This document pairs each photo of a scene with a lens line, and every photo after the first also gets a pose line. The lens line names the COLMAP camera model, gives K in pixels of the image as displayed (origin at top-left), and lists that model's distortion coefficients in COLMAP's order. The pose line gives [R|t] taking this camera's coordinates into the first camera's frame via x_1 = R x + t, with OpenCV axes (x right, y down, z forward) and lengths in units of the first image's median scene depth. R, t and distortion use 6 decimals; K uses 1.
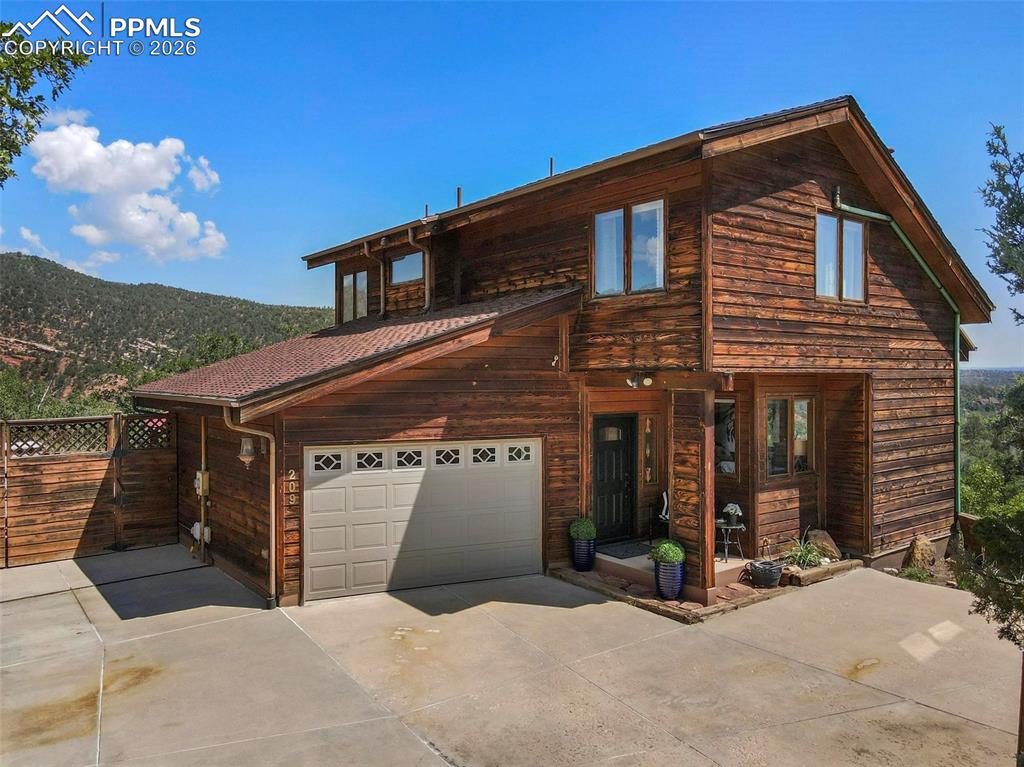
lens RADIAL K [[750.3, 0, 509.3], [0, 750.3, 370.2], [0, 0, 1]] dist [0.013217, 0.006735]
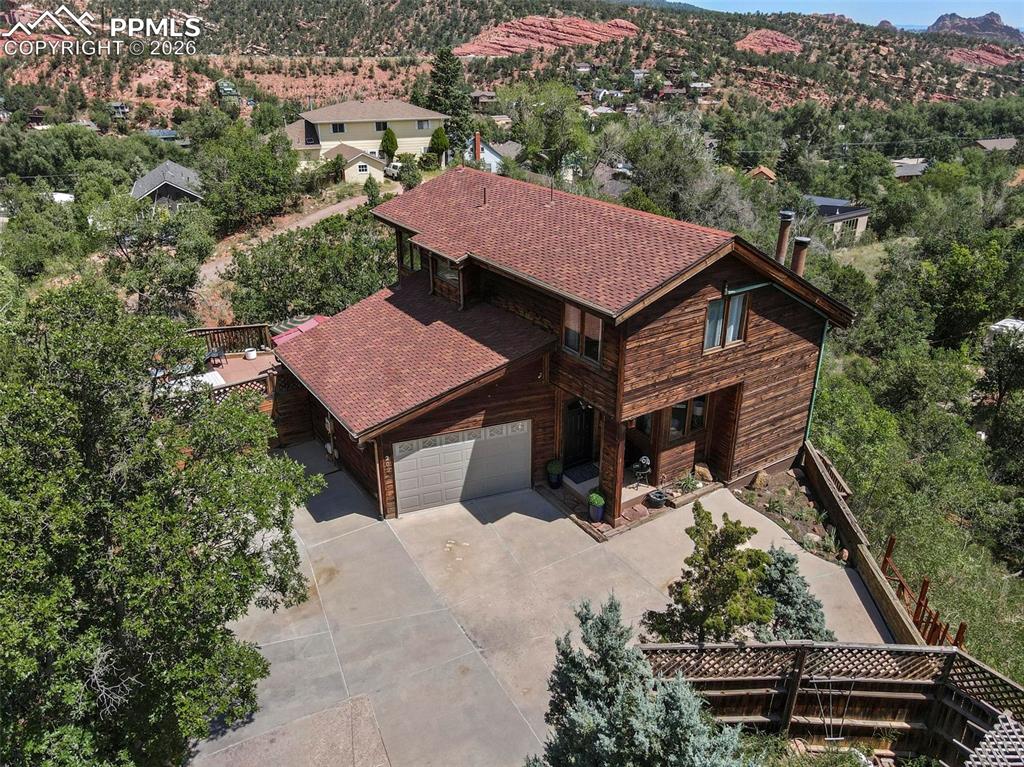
lens RADIAL K [[750.3, 0, 509.3], [0, 750.3, 370.2], [0, 0, 1]] dist [0.013217, 0.006735]
pose [[0.997307, 0.025985, -0.068578, 0.114088], [0.003908, 0.914961, 0.403523, -0.730221], [0.073231, -0.402705, 0.912396, -0.508092]]
